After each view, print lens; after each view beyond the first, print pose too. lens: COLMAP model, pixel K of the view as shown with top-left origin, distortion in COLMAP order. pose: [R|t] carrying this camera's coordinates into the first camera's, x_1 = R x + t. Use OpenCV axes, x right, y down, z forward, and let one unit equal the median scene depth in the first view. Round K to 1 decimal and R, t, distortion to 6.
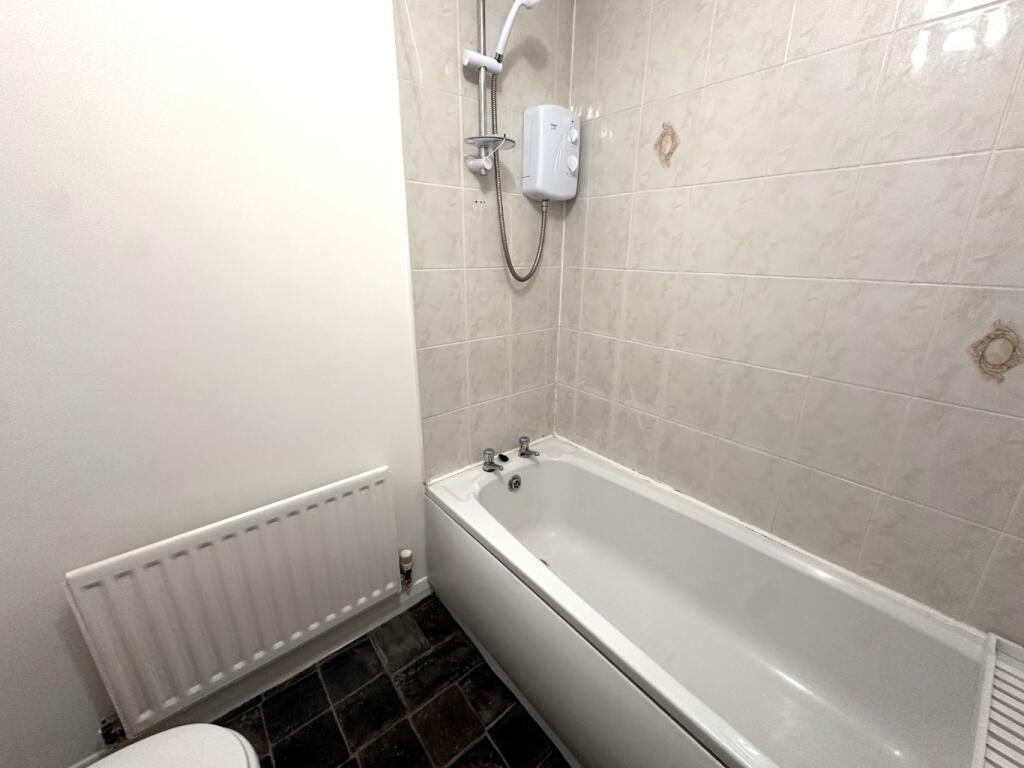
lens RADIAL K [[408.9, 0, 510.4], [0, 408.9, 383.2], [0, 0, 1]] dist [-0.000934, -0.000147]
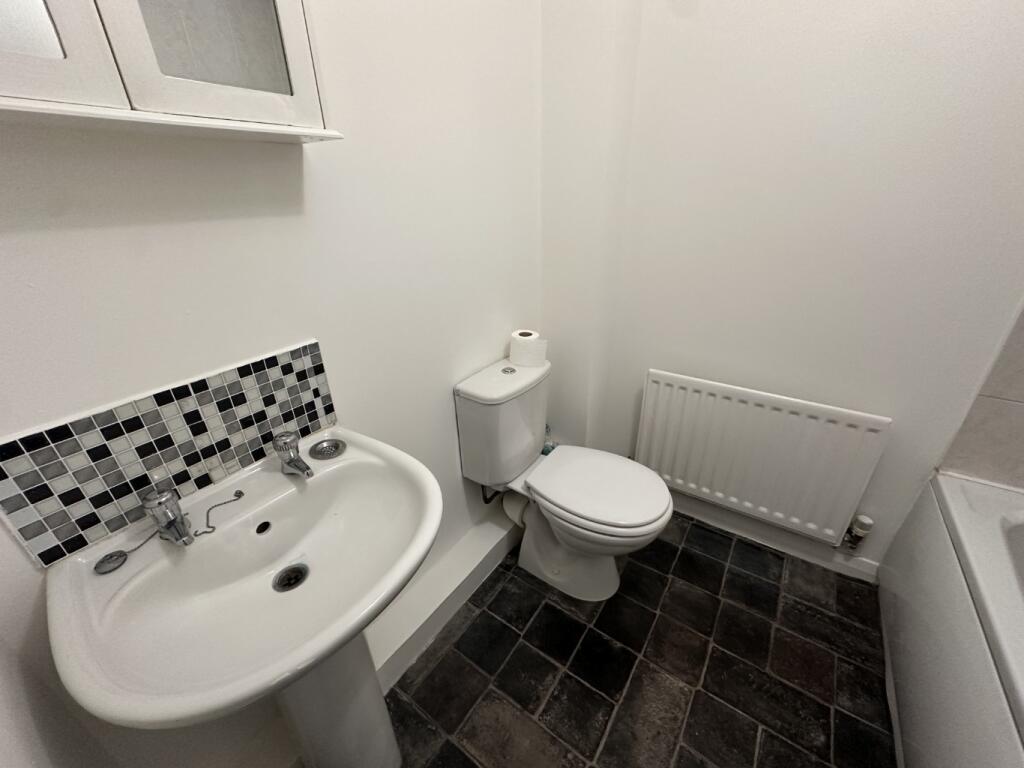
lens RADIAL K [[408.9, 0, 513.8], [0, 408.9, 384.2], [0, 0, 1]] dist [-0.000934, -0.000147]
pose [[0.270794, 0.403530, -0.873976, 0.227543], [-0.287898, 0.900293, 0.326478, 0.071310], [0.918578, 0.163208, 0.359969, -0.123182]]
